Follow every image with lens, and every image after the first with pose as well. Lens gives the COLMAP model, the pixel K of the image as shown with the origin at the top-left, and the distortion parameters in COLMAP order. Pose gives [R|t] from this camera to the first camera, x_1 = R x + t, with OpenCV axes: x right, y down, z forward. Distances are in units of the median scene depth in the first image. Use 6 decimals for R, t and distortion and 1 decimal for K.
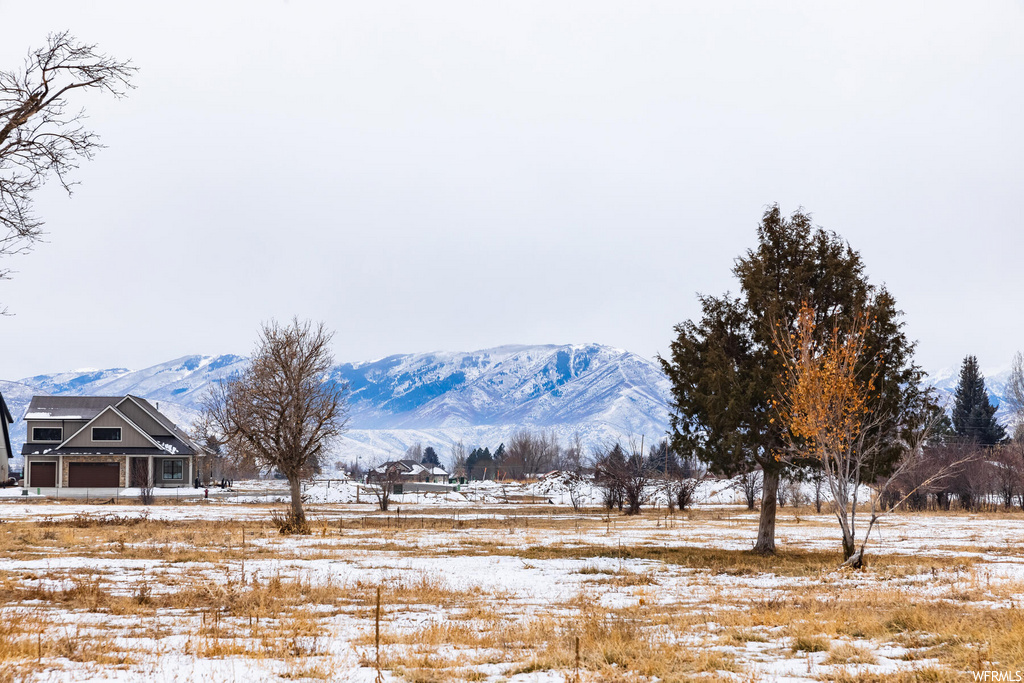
lens RADIAL K [[2003.4, 0, 512.3], [0, 2003.4, 342.1], [0, 0, 1]] dist [-0.038350, 0.000000]
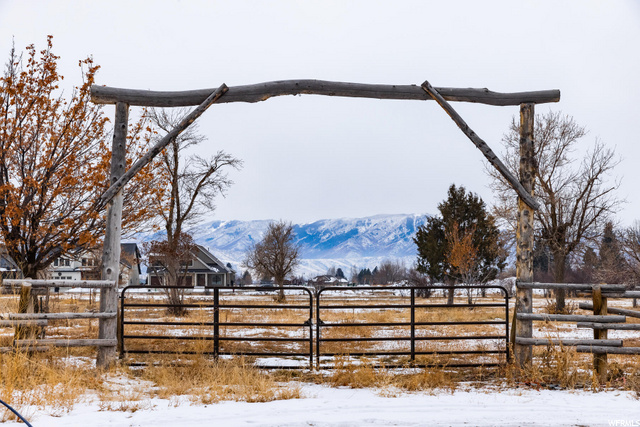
lens RADIAL K [[1042.0, 0, 320.4], [0, 1042.0, 216.2], [0, 0, 1]] dist [-0.004214, 0.000000]
pose [[0.998212, -0.005696, -0.059494, 0.021541], [0.005854, 0.999980, 0.002480, -0.018855], [0.059479, -0.002824, 0.998226, -0.329999]]
